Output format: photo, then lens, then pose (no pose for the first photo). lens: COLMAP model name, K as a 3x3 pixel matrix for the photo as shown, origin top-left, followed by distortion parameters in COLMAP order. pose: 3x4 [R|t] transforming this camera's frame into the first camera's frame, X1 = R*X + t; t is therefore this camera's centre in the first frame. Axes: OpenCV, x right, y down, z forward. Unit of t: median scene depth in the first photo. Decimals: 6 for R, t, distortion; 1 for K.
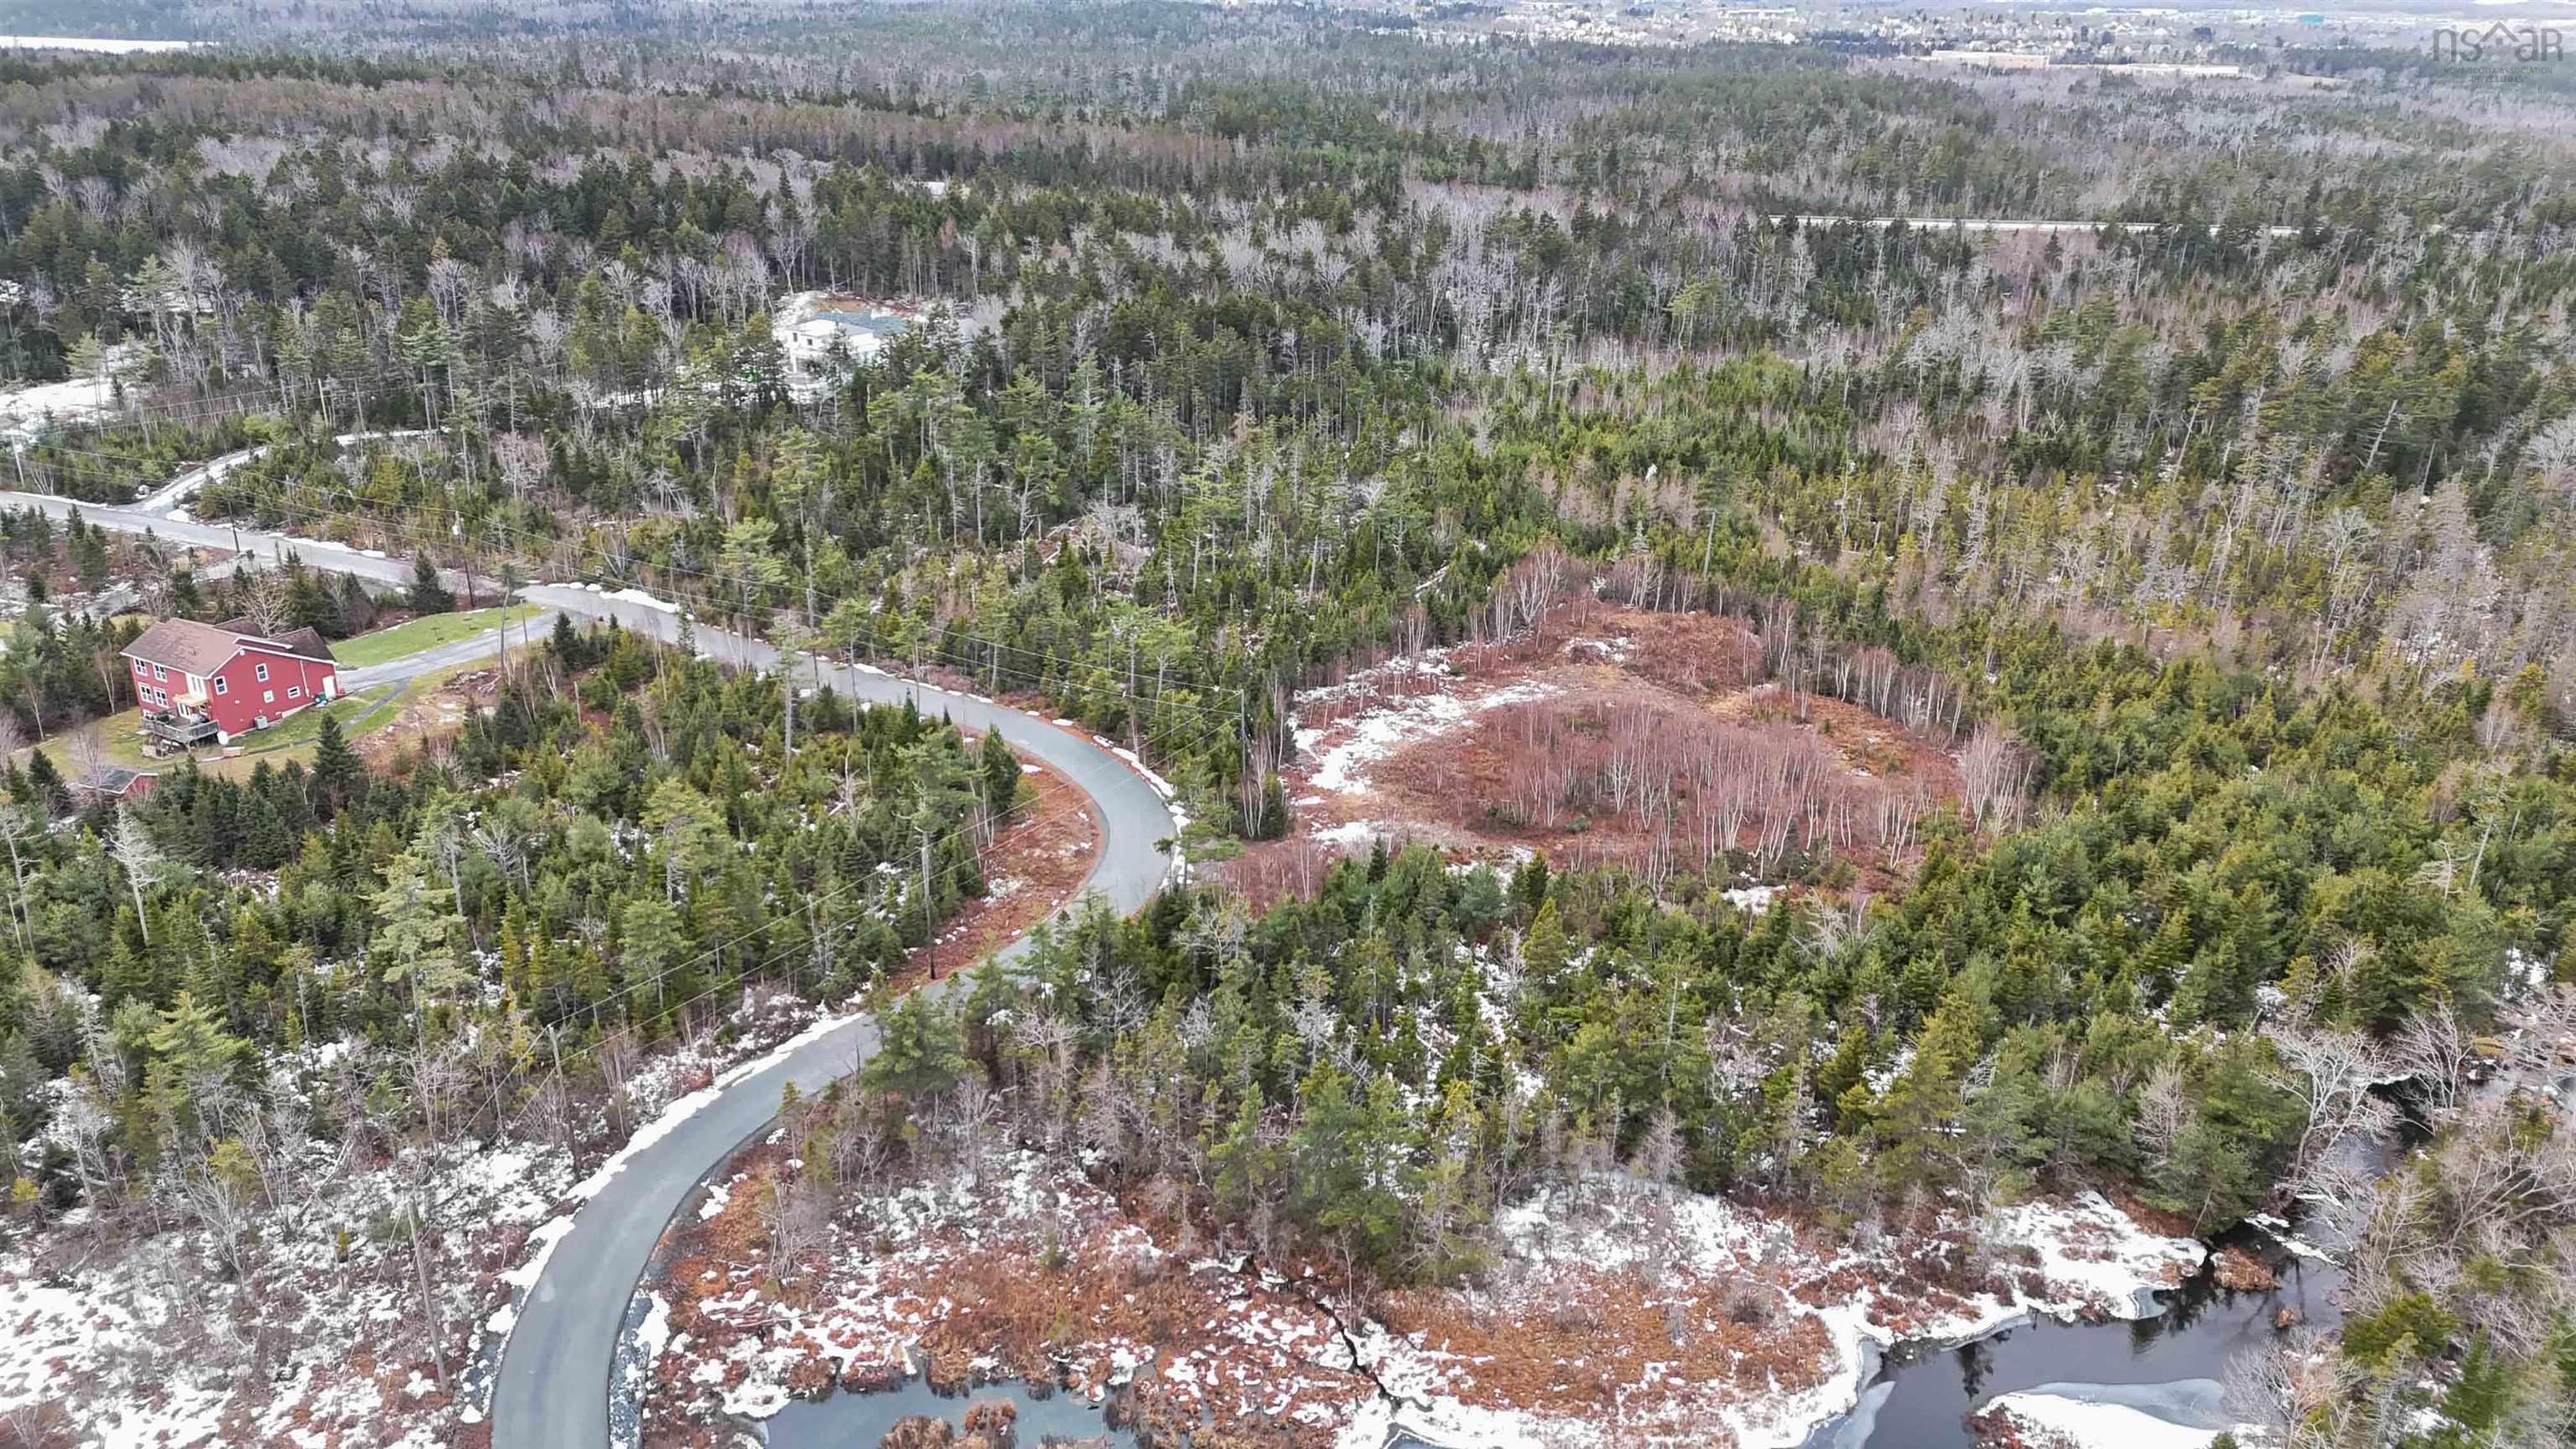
lens RADIAL K [[1893.7, 0, 1288.9], [0, 1893.7, 717.4], [0, 0, 1]] dist [0.089180, -0.083109]
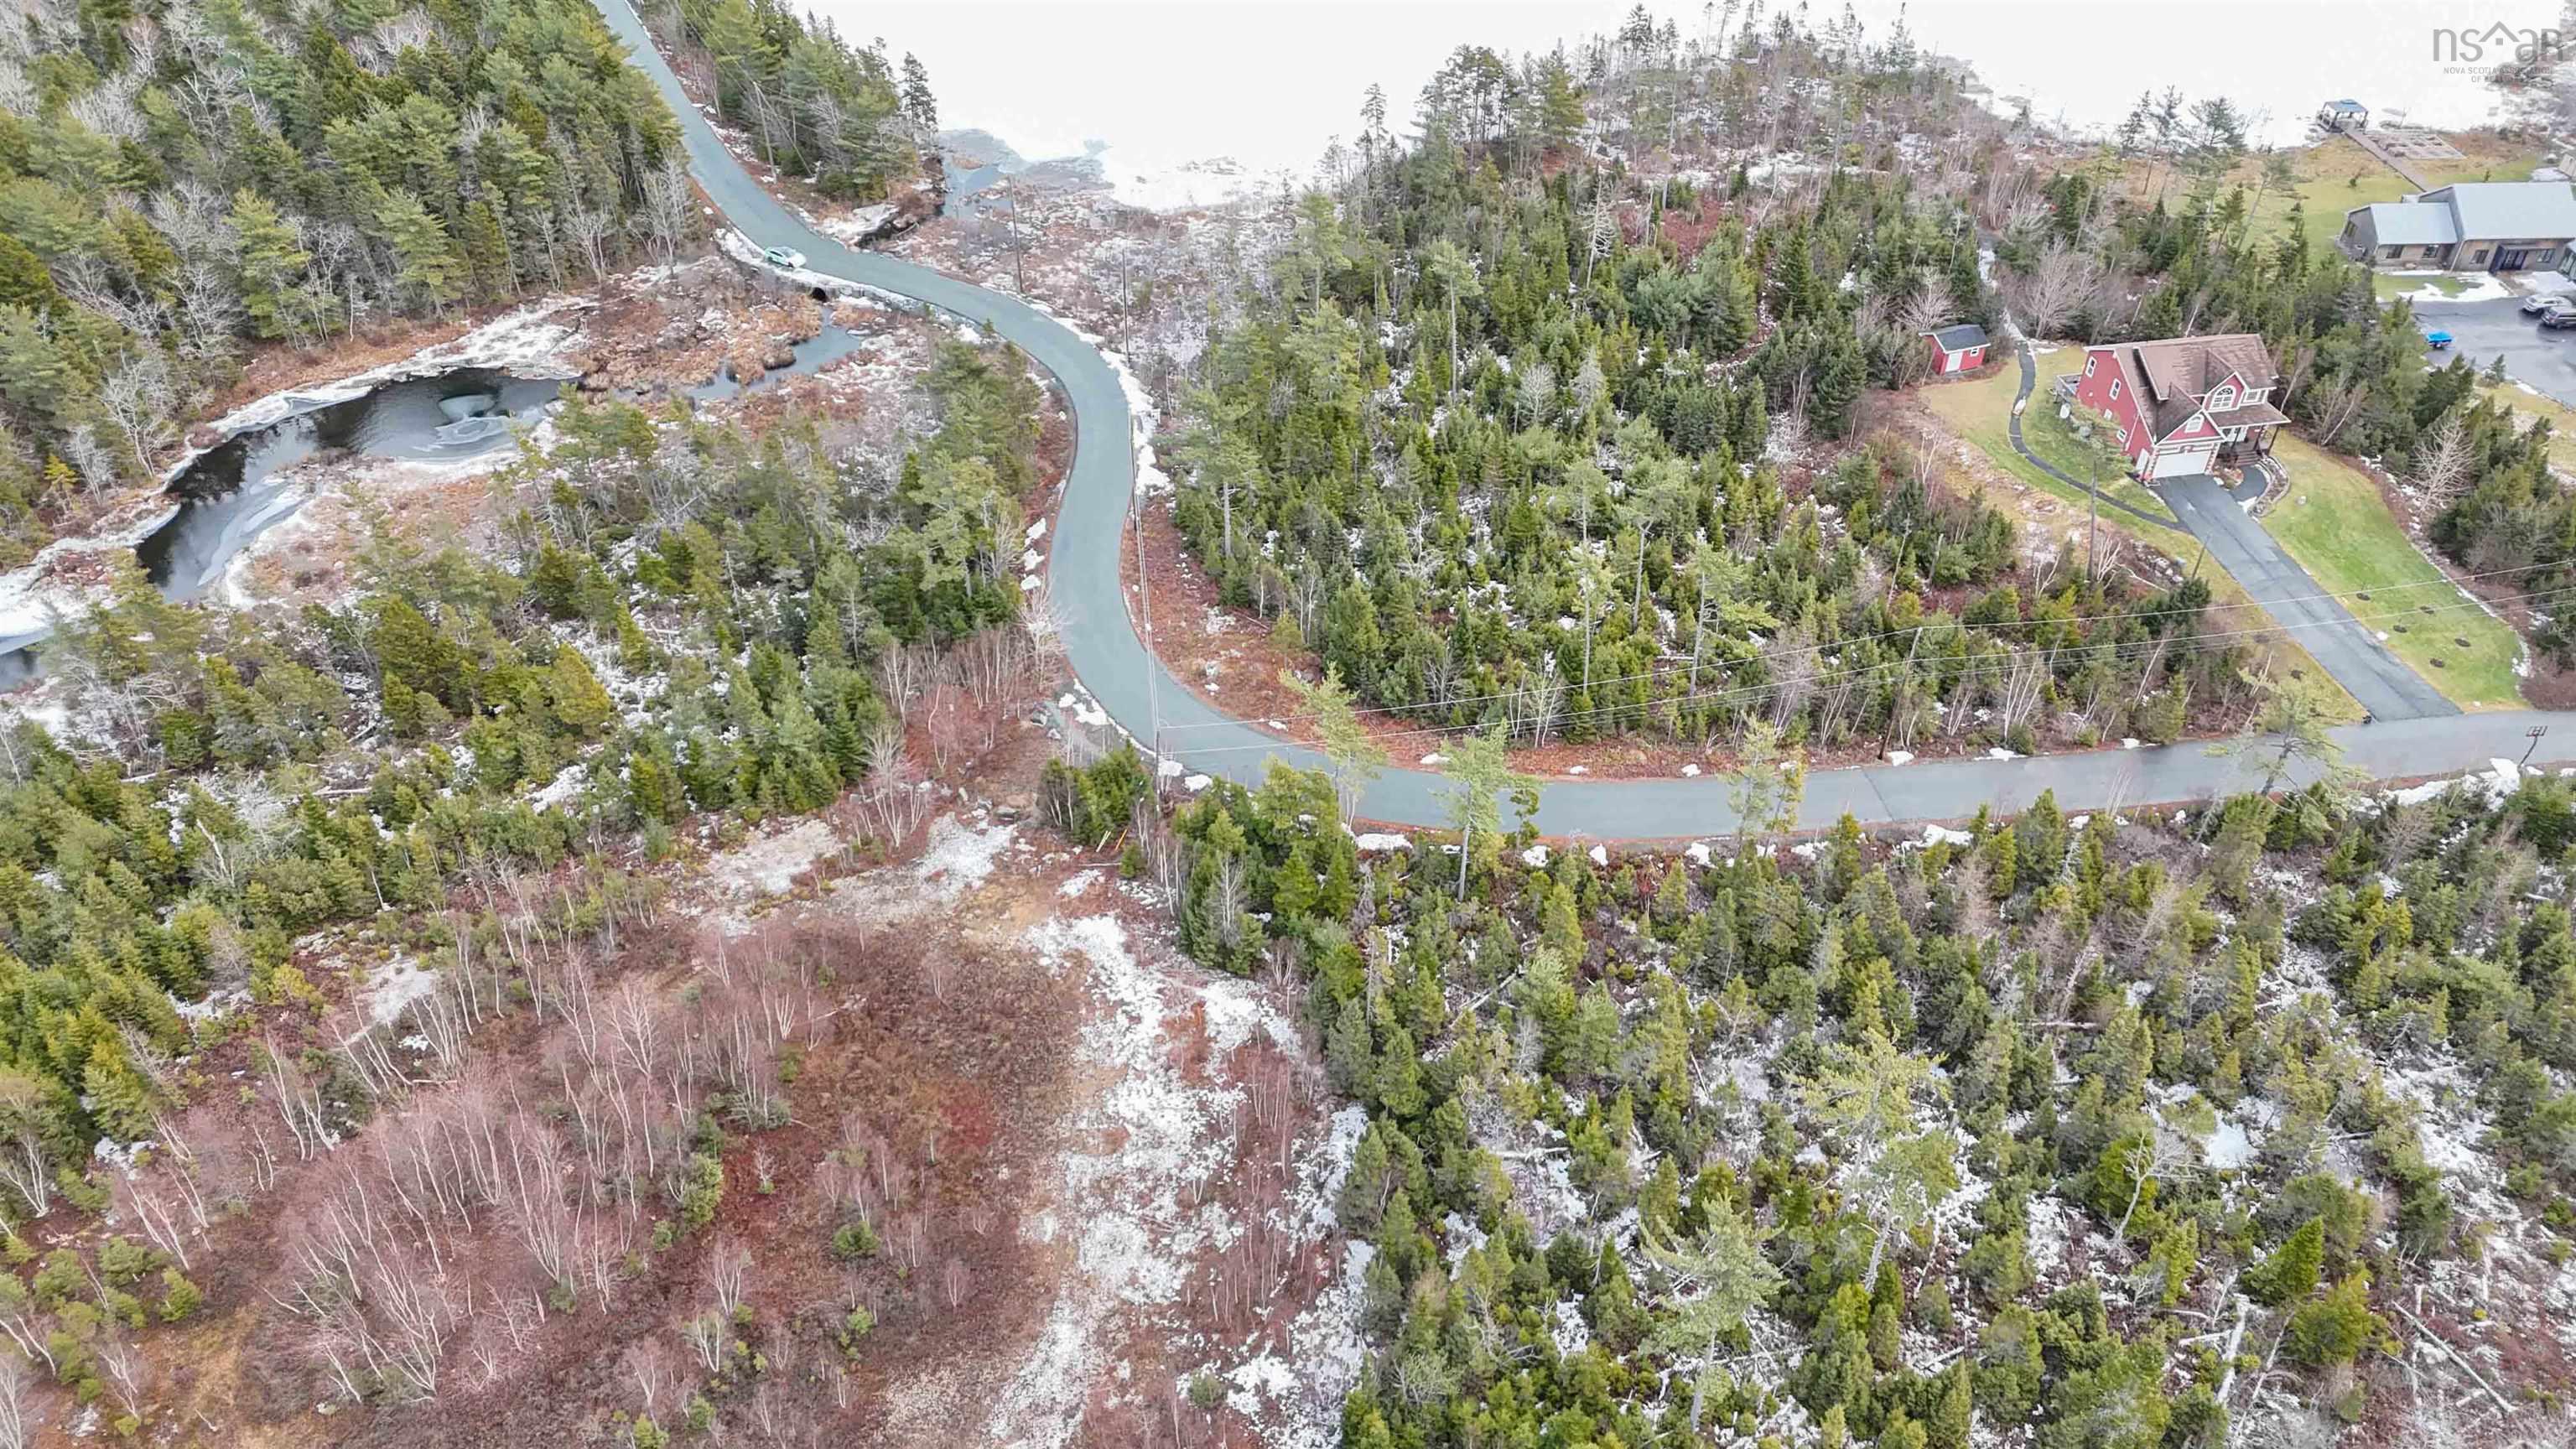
lens RADIAL K [[1893.7, 0, 1288.9], [0, 1893.7, 717.4], [0, 0, 1]] dist [0.089180, -0.083109]
pose [[-0.759639, 0.388860, -0.521284, 0.326394], [-0.256896, 0.556944, 0.789822, -0.627957], [0.597456, 0.733895, -0.323179, 1.353985]]
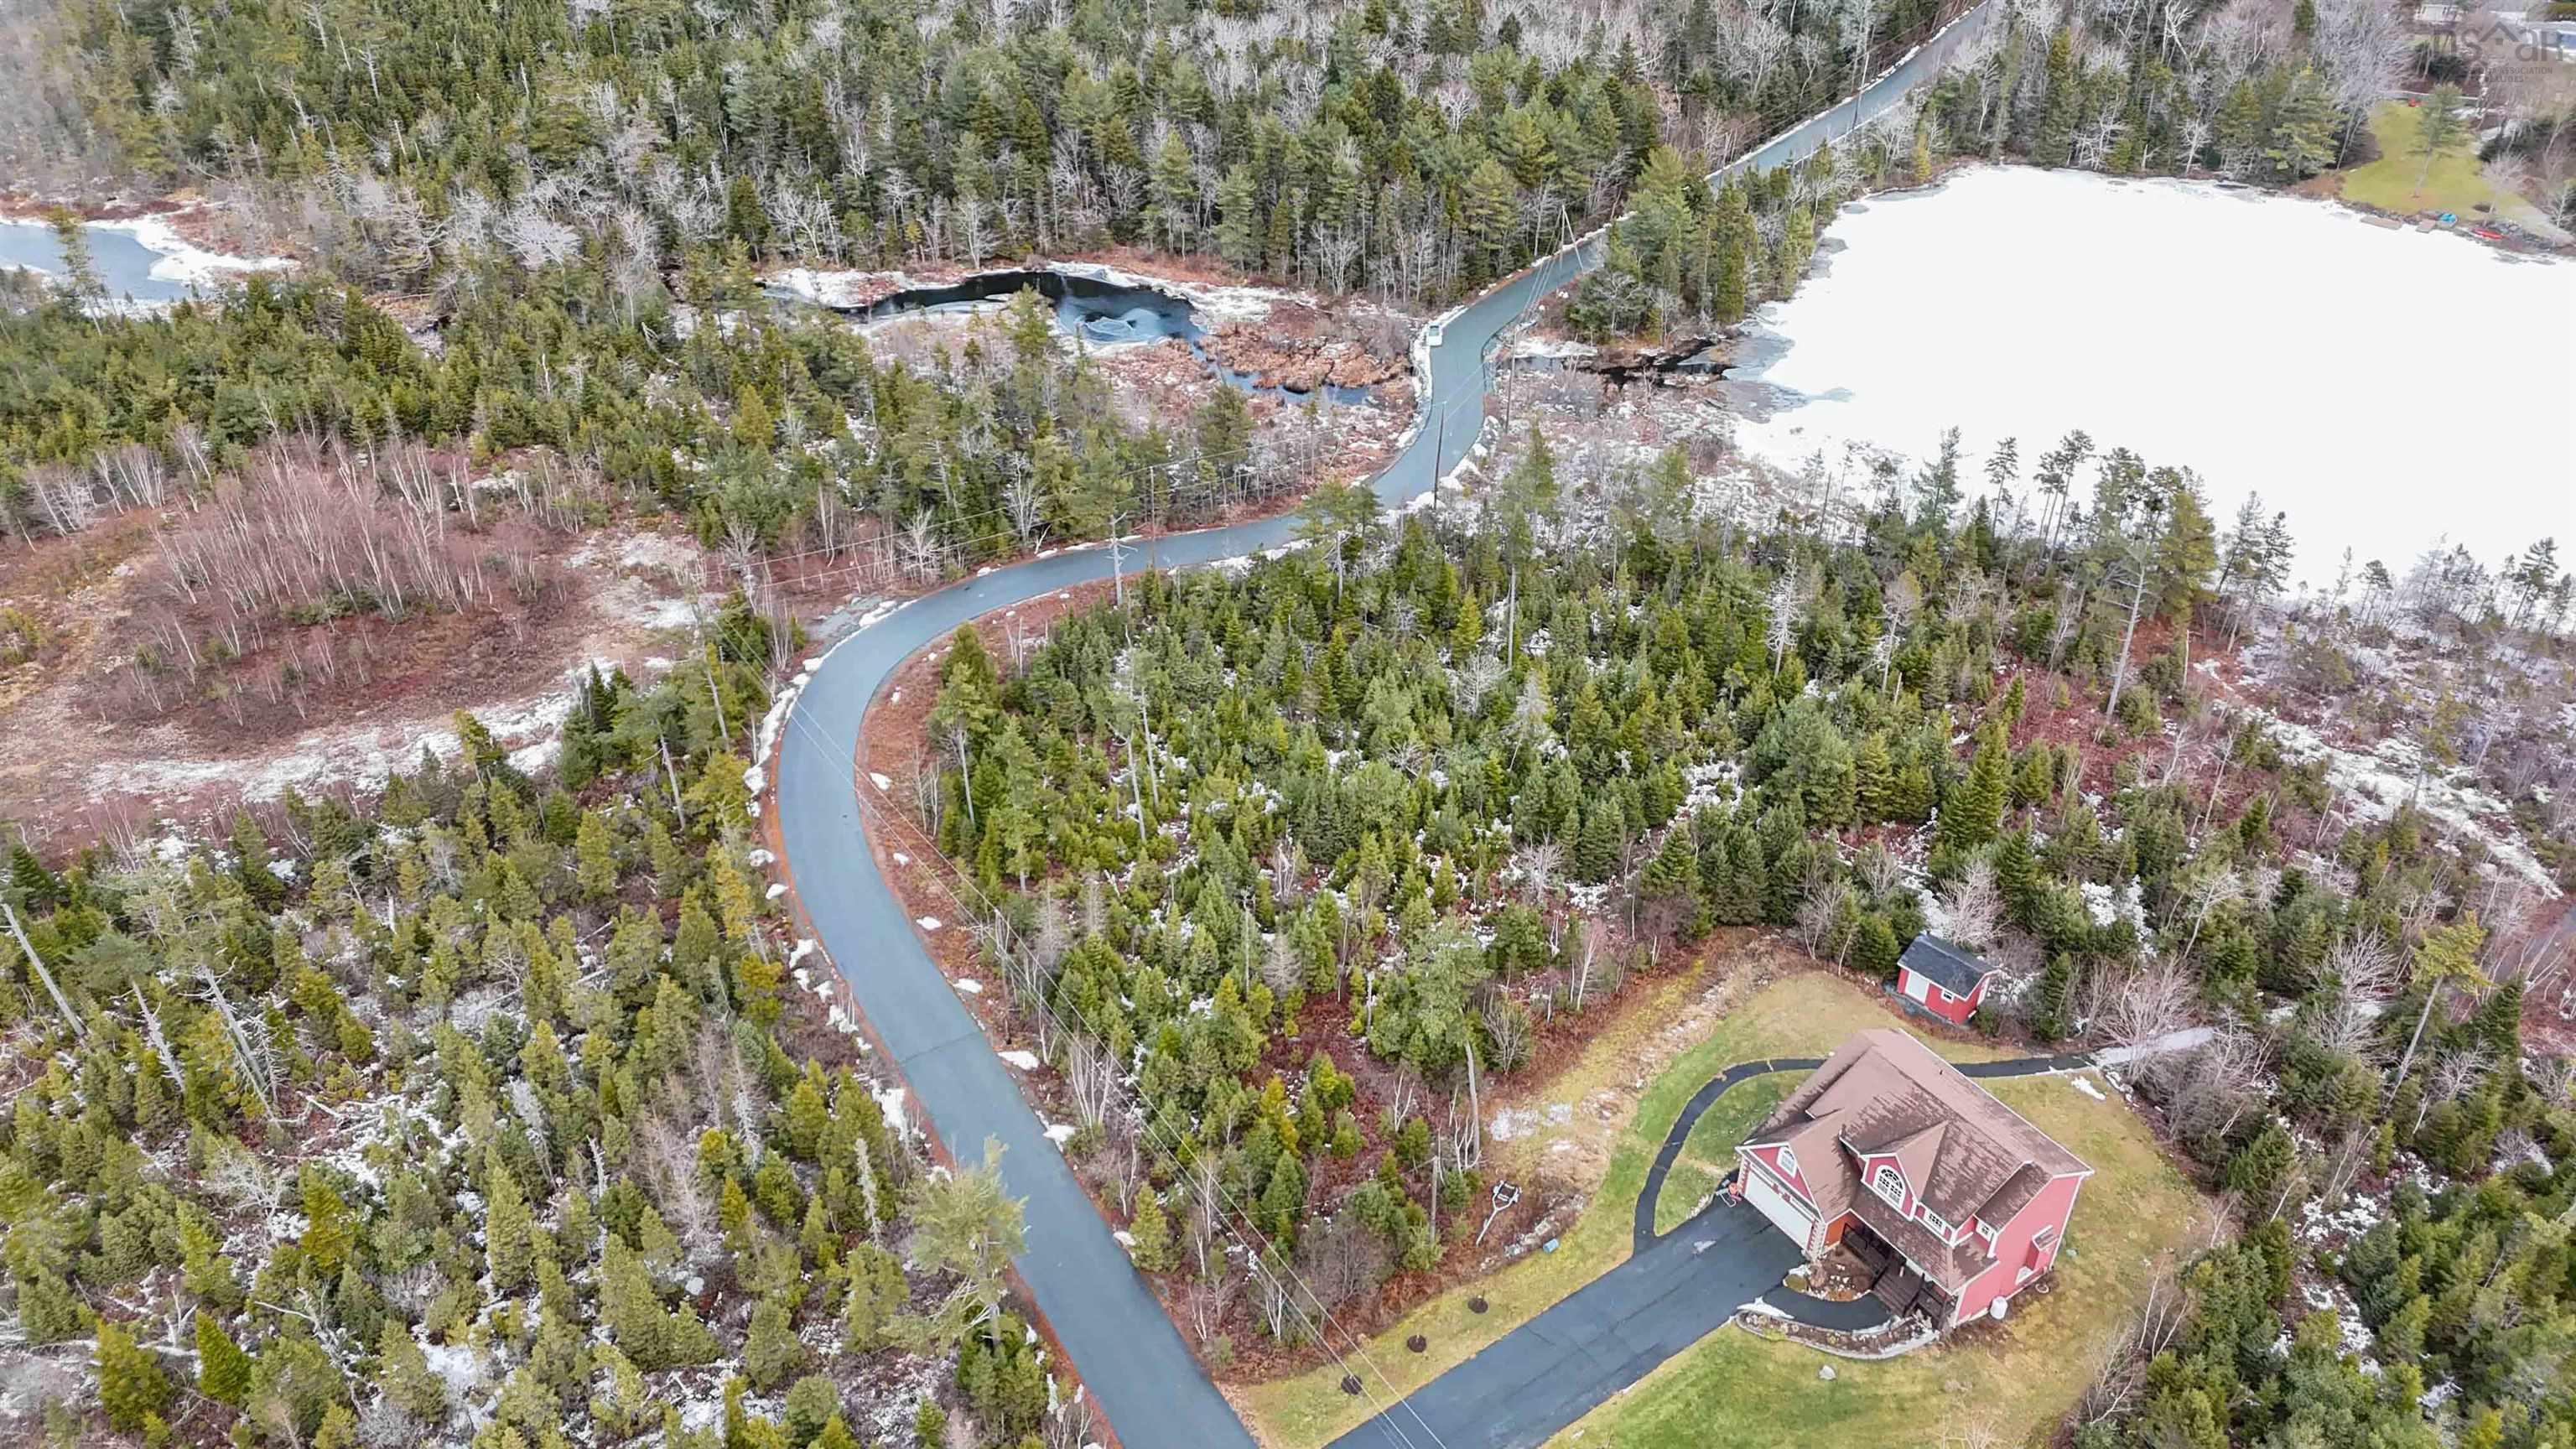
lens RADIAL K [[1893.7, 0, 1288.9], [0, 1893.7, 717.4], [0, 0, 1]] dist [0.089180, -0.083109]
pose [[-0.901143, -0.259149, 0.347539, -0.645911], [0.140164, 0.584445, 0.799236, -0.696690], [-0.410239, 0.768938, -0.490345, 1.481315]]
